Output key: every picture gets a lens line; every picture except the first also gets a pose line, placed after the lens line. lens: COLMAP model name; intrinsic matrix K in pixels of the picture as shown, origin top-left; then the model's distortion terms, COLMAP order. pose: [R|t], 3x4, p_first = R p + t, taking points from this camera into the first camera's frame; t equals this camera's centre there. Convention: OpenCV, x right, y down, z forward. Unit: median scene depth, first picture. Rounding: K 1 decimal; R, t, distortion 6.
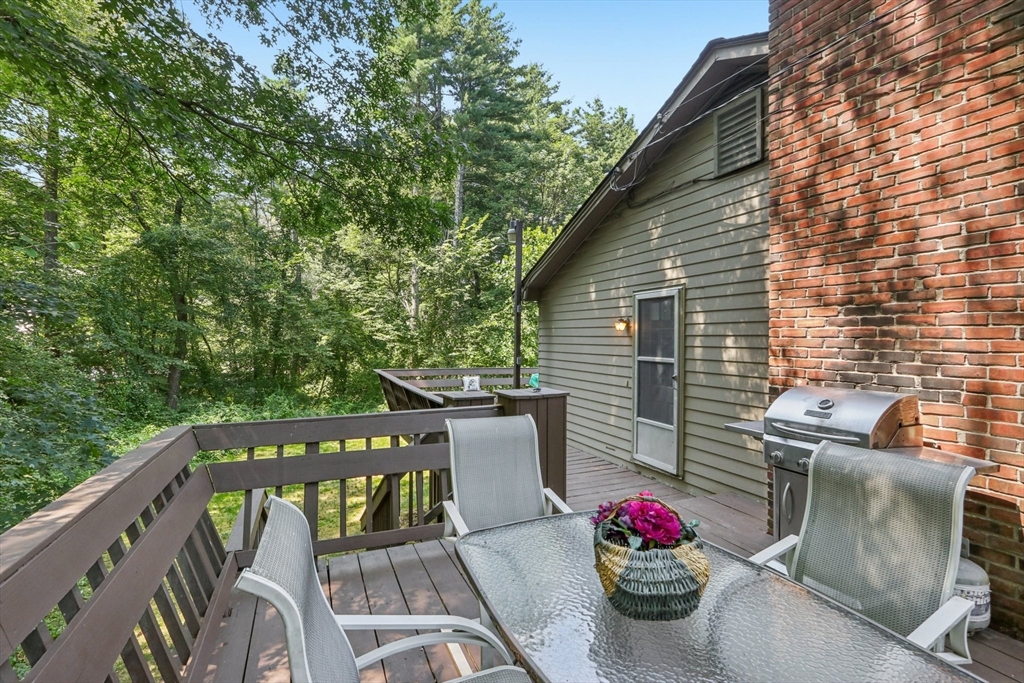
lens RADIAL K [[481.9, 0, 512.0], [0, 481.9, 341.5], [0, 0, 1]] dist [-0.000153, -0.000015]
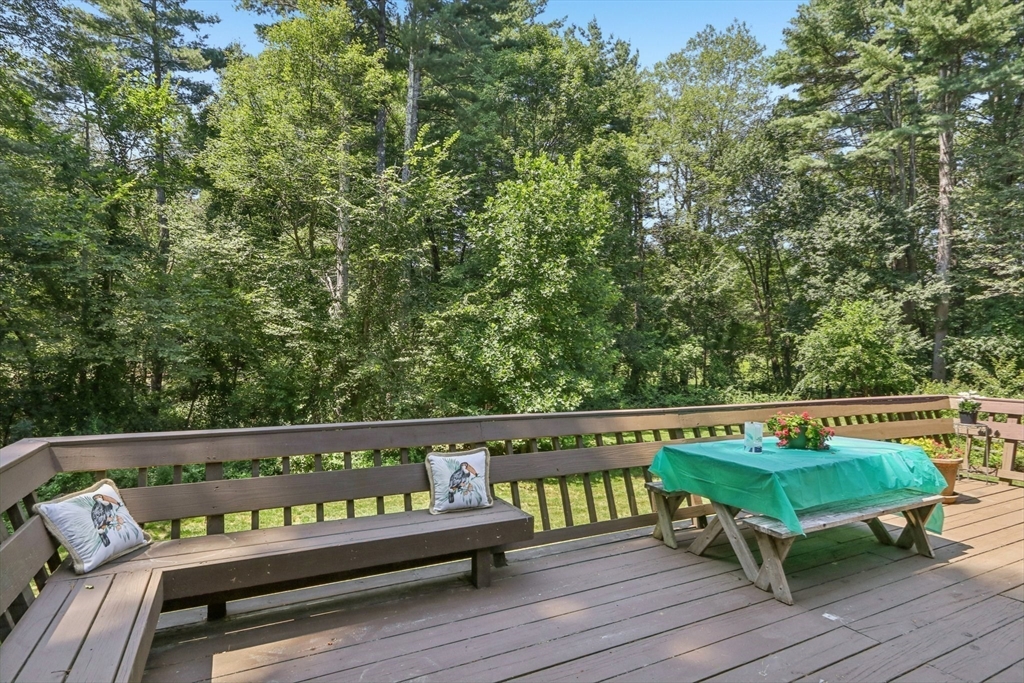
lens RADIAL K [[568.7, 0, 512.0], [0, 568.7, 341.5], [0, 0, 1]] dist [0.000761, 0.000093]
pose [[0.997354, 0.006573, 0.072395, -0.032835], [-0.006296, 0.999972, -0.004043, 0.004881], [-0.072420, 0.003576, 0.997368, 0.268317]]
